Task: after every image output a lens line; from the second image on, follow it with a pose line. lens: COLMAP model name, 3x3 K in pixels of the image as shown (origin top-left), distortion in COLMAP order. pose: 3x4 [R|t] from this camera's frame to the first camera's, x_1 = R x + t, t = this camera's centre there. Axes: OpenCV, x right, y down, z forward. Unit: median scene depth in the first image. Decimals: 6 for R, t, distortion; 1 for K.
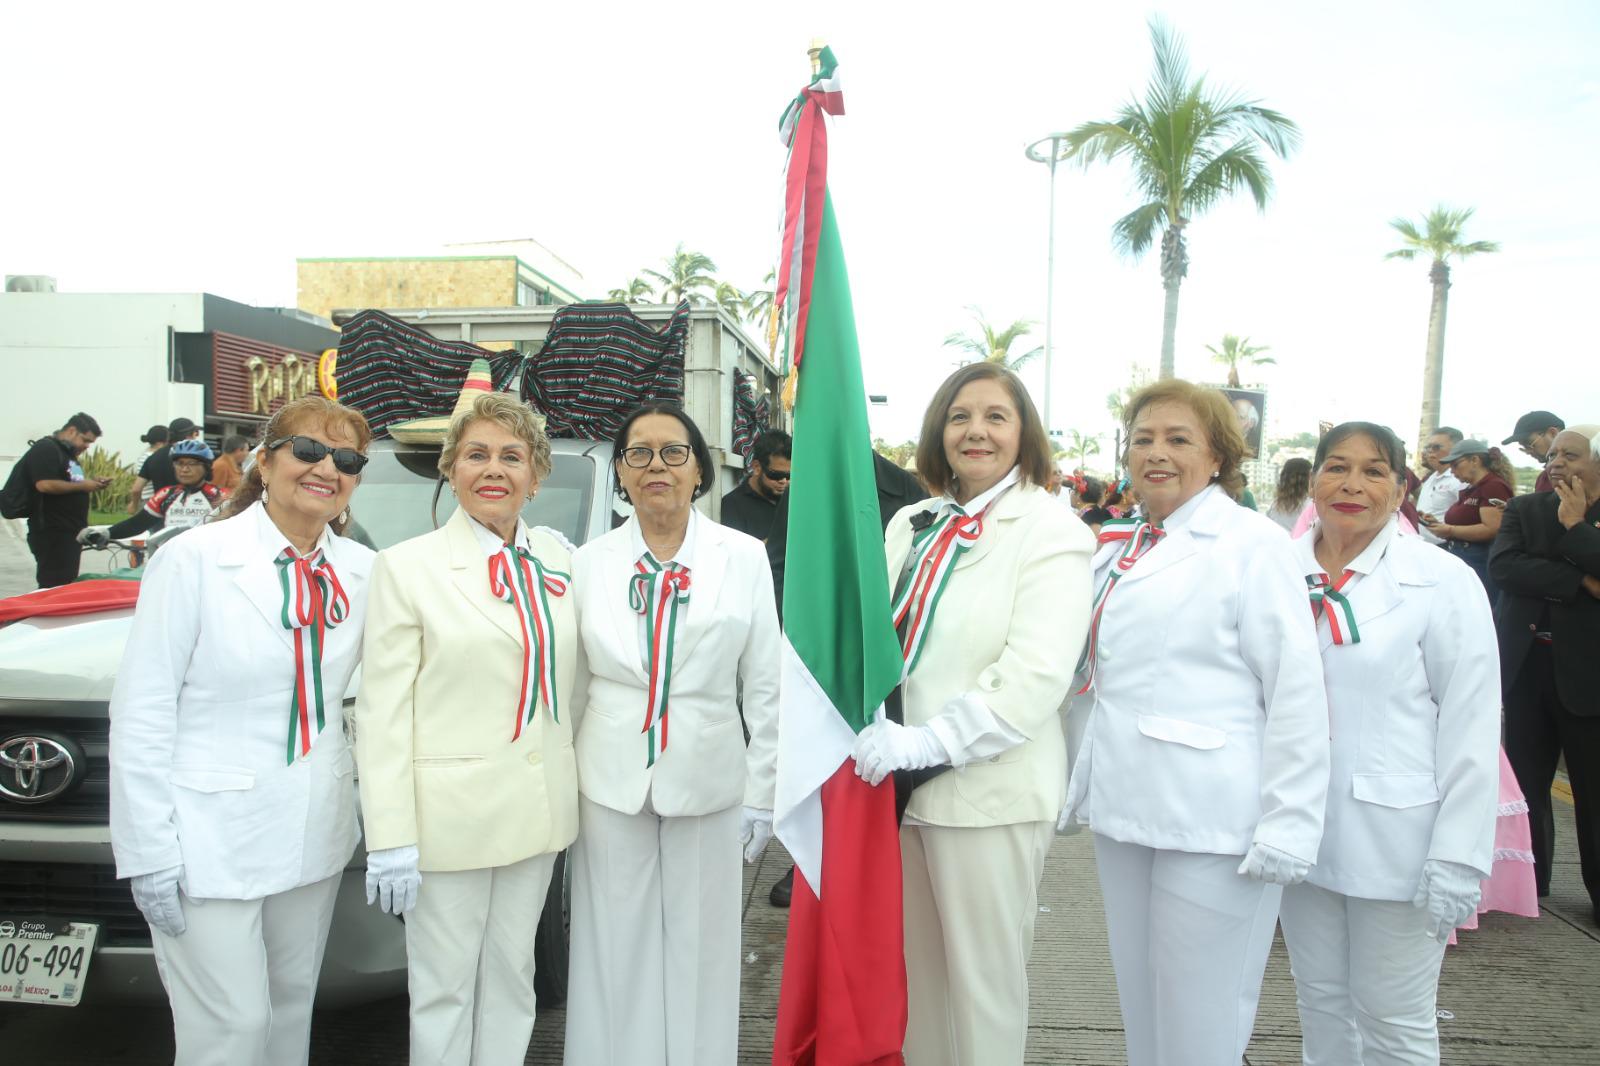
lens RADIAL K [[1061.4, 0, 800.0], [0, 1061.4, 533.0], [0, 0, 1]] dist [-0.051413, 0.045434]
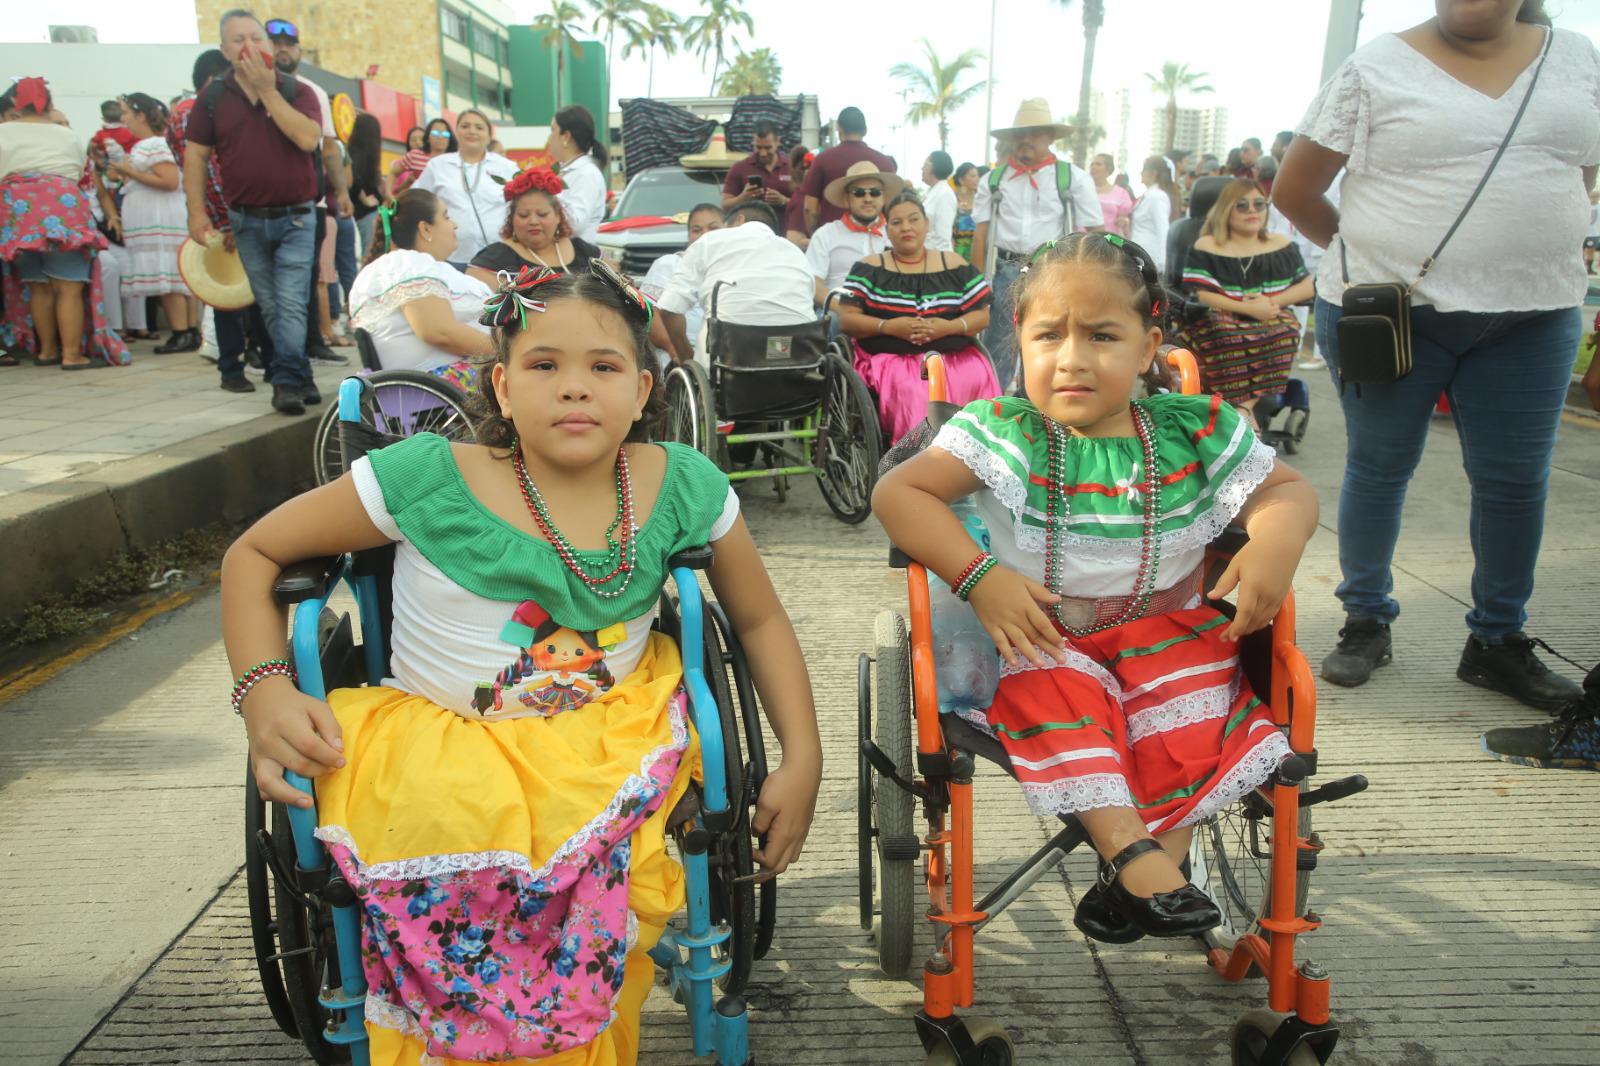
lens RADIAL K [[1109.5, 0, 800.0], [0, 1109.5, 533.0], [0, 0, 1]] dist [-0.043467, 0.049076]
pose [[0.997799, -0.033640, 0.057144, -0.037383], [0.020145, 0.974813, 0.222111, 0.018623], [-0.063177, -0.220471, 0.973345, -0.175934]]
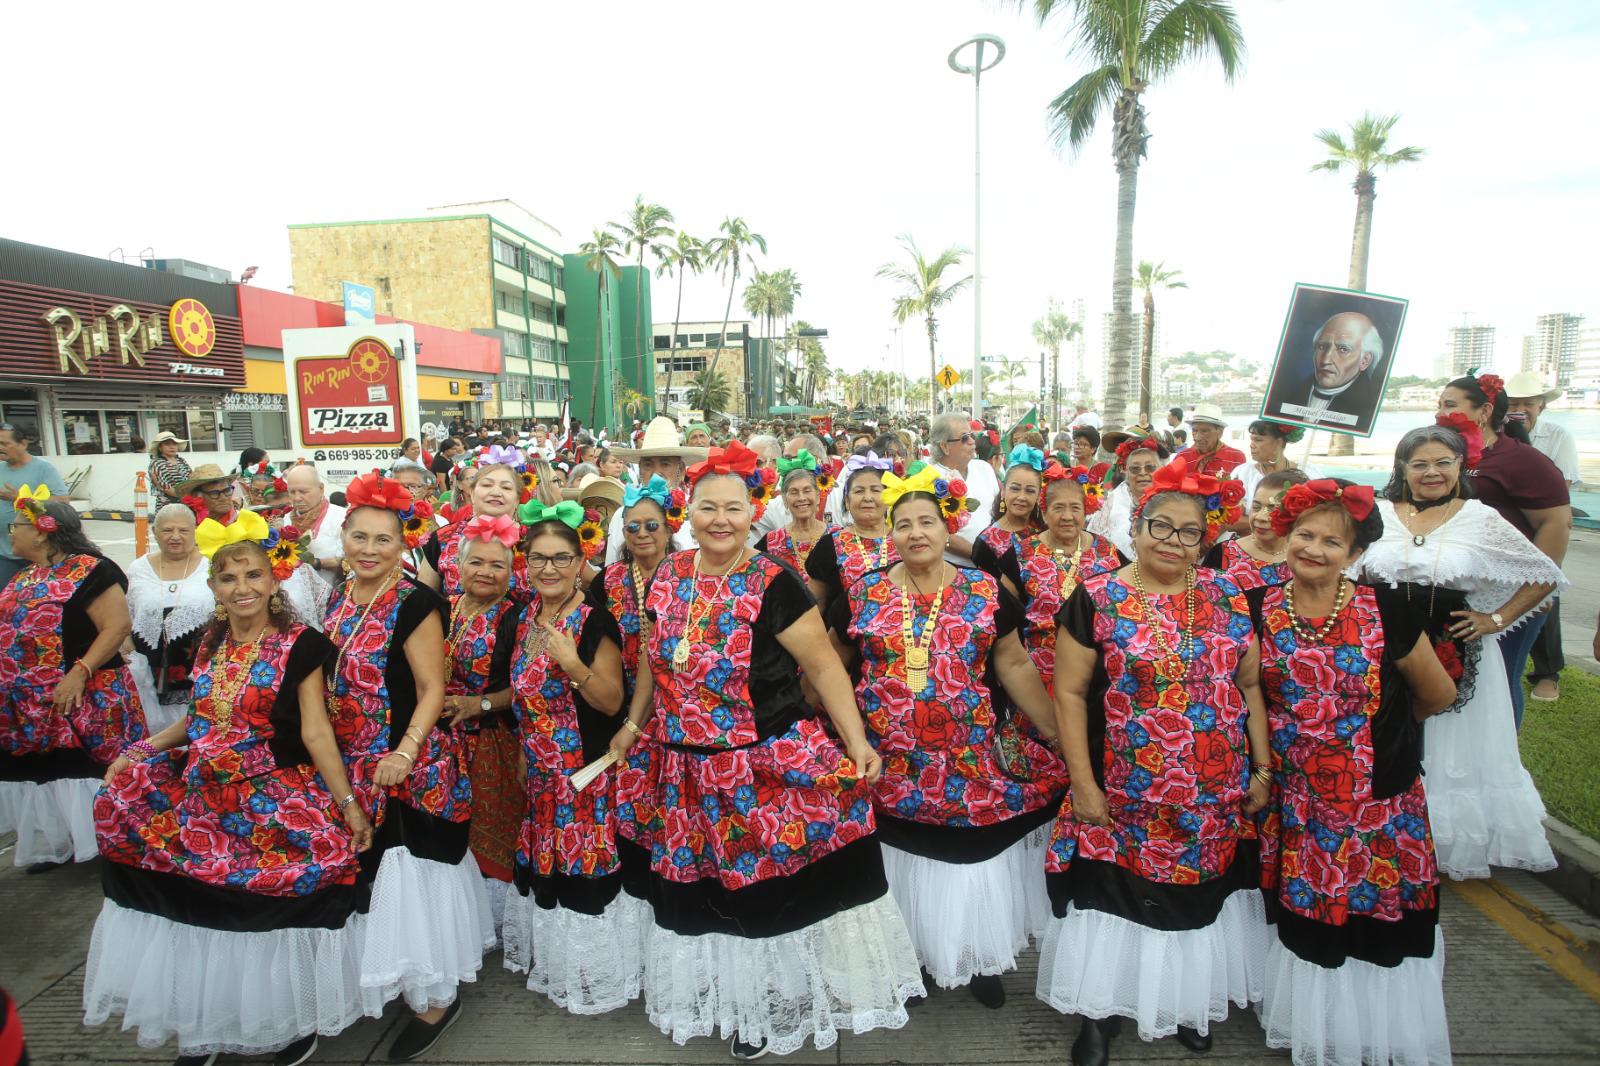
lens RADIAL K [[868.4, 0, 800.0], [0, 868.4, 533.0], [0, 0, 1]] dist [-0.067978, 0.040811]
pose [[0.998895, -0.042874, 0.019258, 0.042629], [0.040829, 0.994511, 0.096337, -0.016624], [-0.023283, -0.095444, 0.995162, 0.177454]]
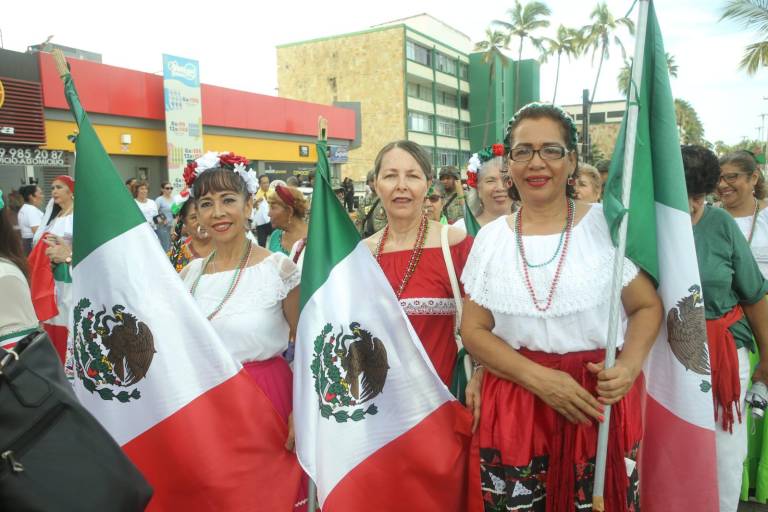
lens RADIAL K [[606.9, 0, 384.0], [0, 606.9, 256.0], [0, 0, 1]] dist [-0.030015, 0.065577]
pose [[0.904773, 0.011493, -0.425739, 0.122271], [0.020555, 0.997293, 0.070604, -0.017505], [0.425398, -0.072631, 0.902087, 0.484376]]
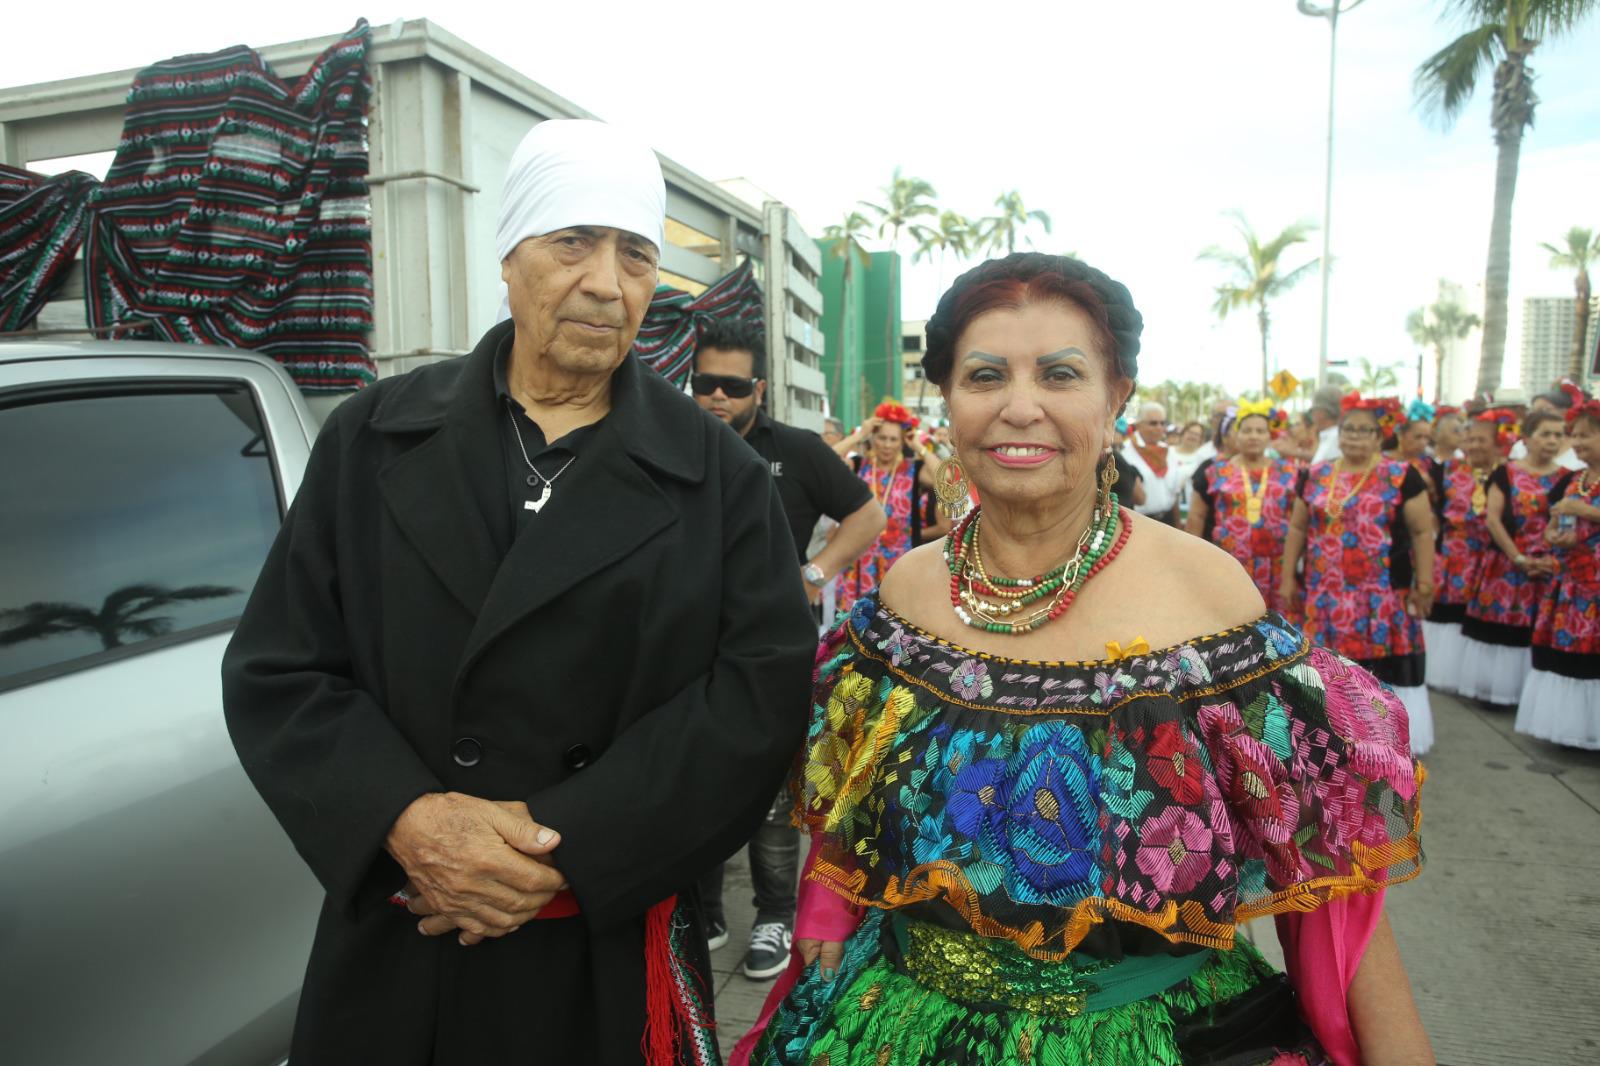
lens RADIAL K [[1109.5, 0, 800.0], [0, 1109.5, 533.0], [0, 0, 1]] dist [-0.043467, 0.049076]
pose [[0.975809, -0.005067, -0.218565, 0.024181], [0.014552, 0.999020, 0.041809, -0.003185], [0.218139, -0.043978, 0.974926, 0.082652]]
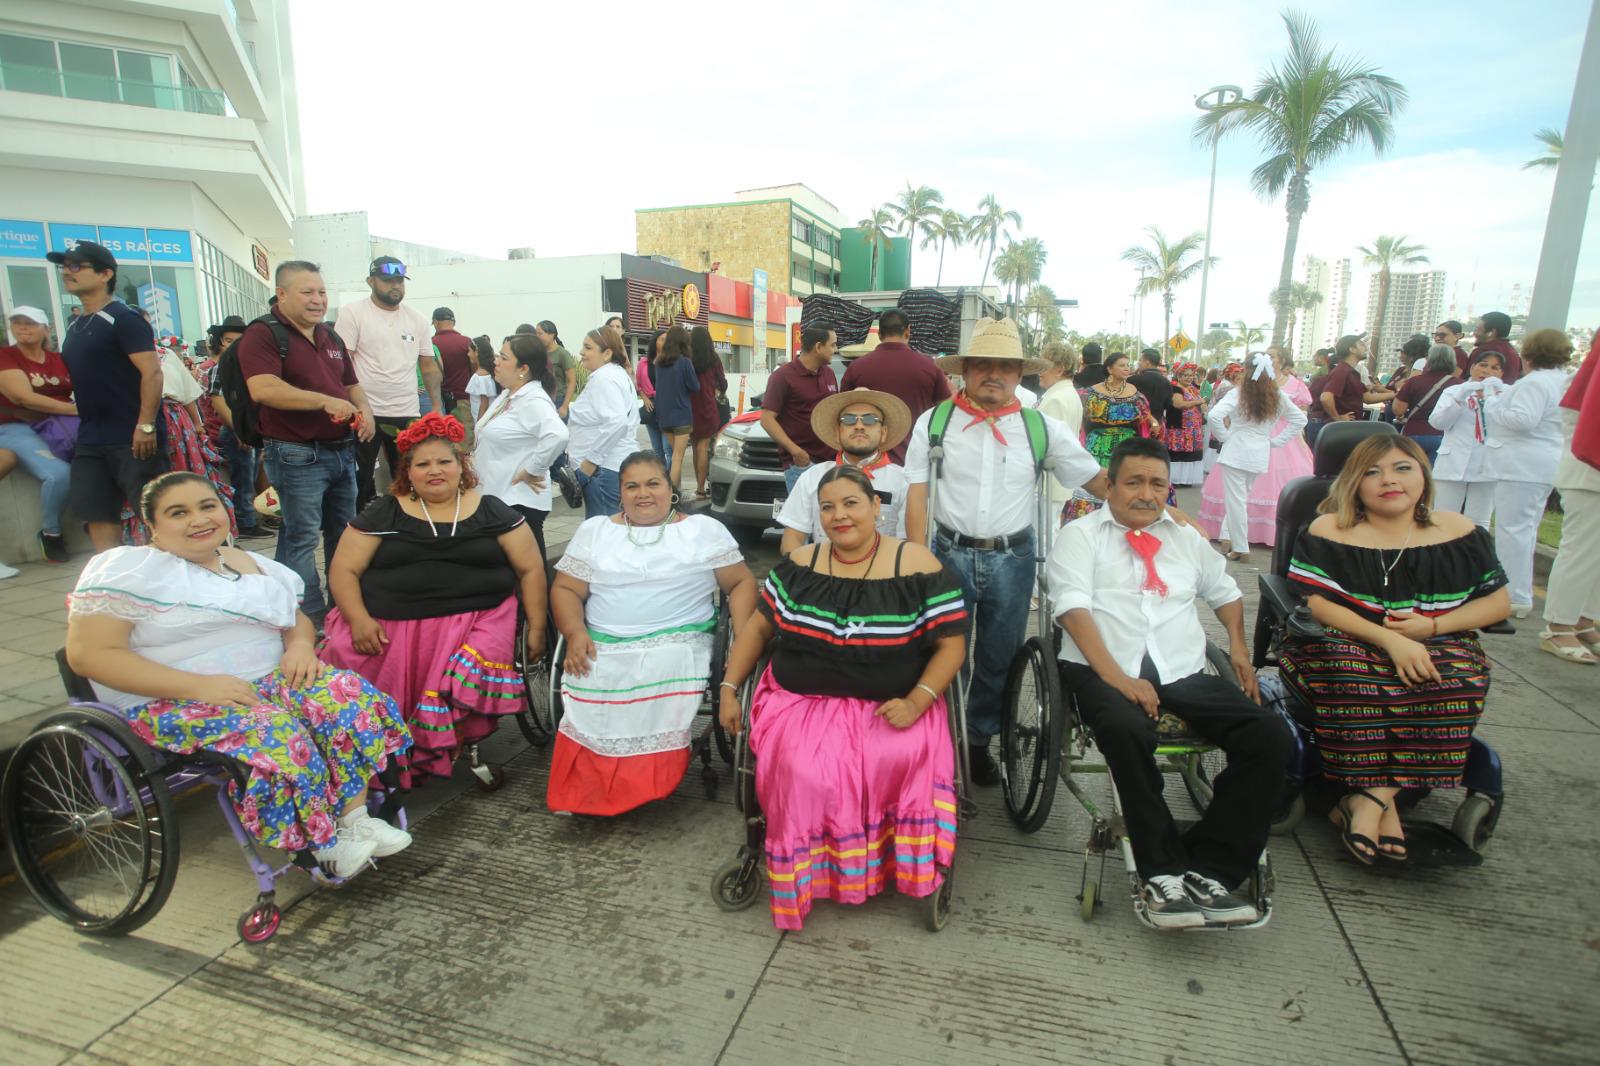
lens RADIAL K [[831.6, 0, 800.0], [0, 831.6, 533.0], [0, 0, 1]] dist [-0.063698, 0.036922]
pose [[0.971452, 0.030256, -0.235301, -0.002333], [0.004513, 0.989298, 0.145840, 0.004516], [0.237195, -0.142739, 0.960918, -0.109239]]
